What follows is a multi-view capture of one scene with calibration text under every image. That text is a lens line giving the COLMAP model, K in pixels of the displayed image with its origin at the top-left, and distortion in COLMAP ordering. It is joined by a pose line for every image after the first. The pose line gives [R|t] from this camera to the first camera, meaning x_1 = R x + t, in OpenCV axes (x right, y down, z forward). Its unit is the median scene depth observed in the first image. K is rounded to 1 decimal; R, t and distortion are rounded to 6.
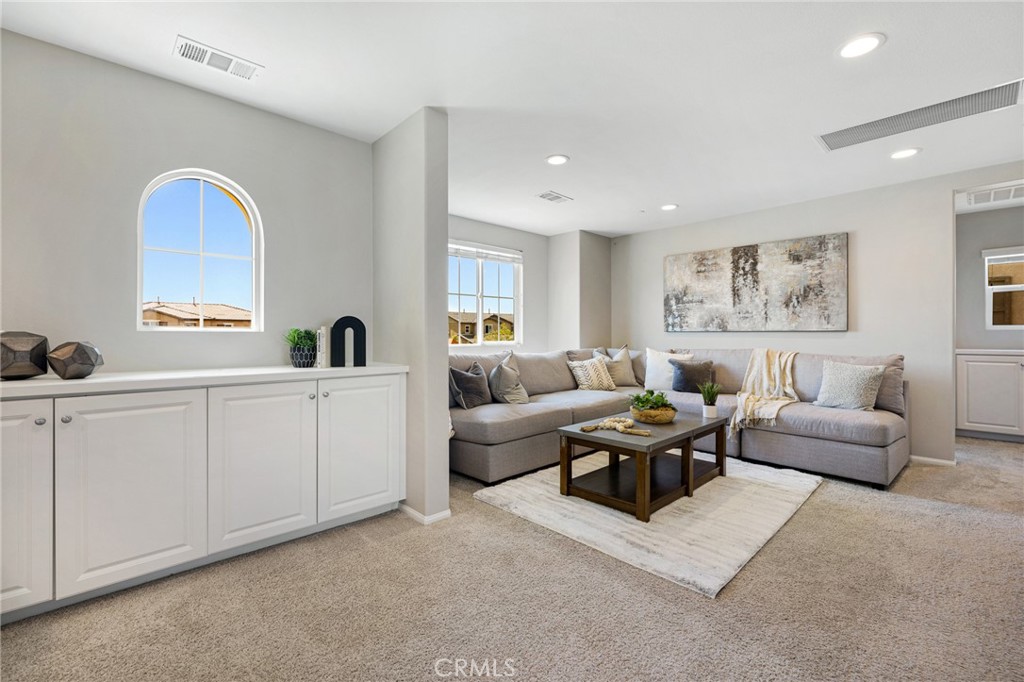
lens RADIAL K [[433.2, 0, 511.3], [0, 433.2, 335.8], [0, 0, 1]] dist [-0.001555, -0.000127]
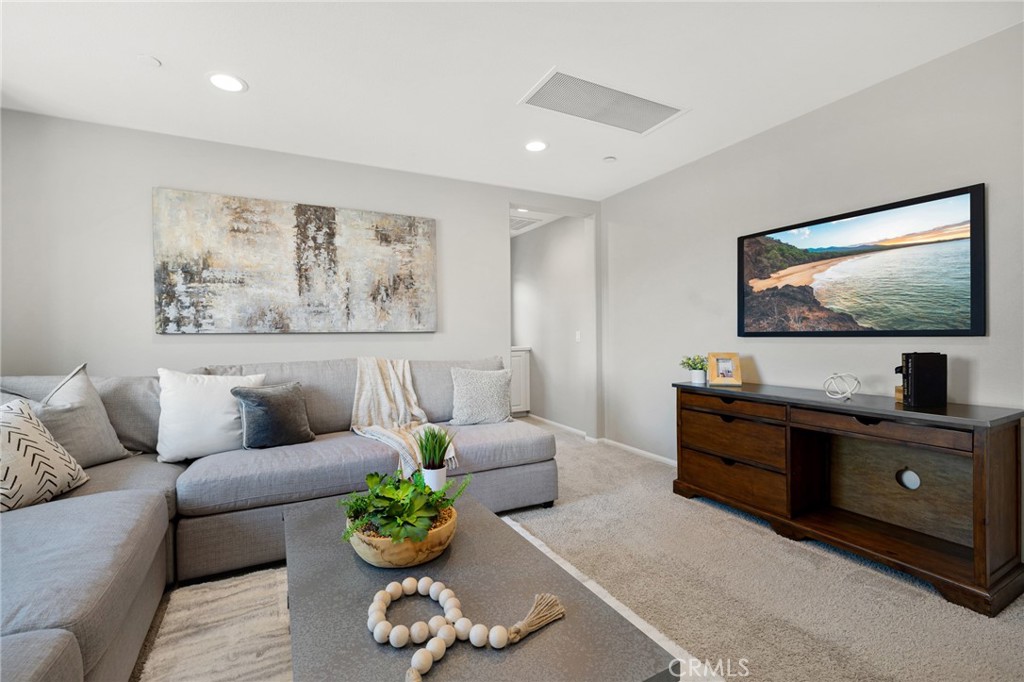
lens RADIAL K [[433.2, 0, 483.8], [0, 433.2, 335.2], [0, 0, 1]] dist [-0.001555, -0.000127]
pose [[0.280085, 0.000744, 0.959975, -0.031603], [0.016763, 0.999843, -0.005665, 0.001215], [-0.959829, 0.017679, 0.280028, 0.573248]]
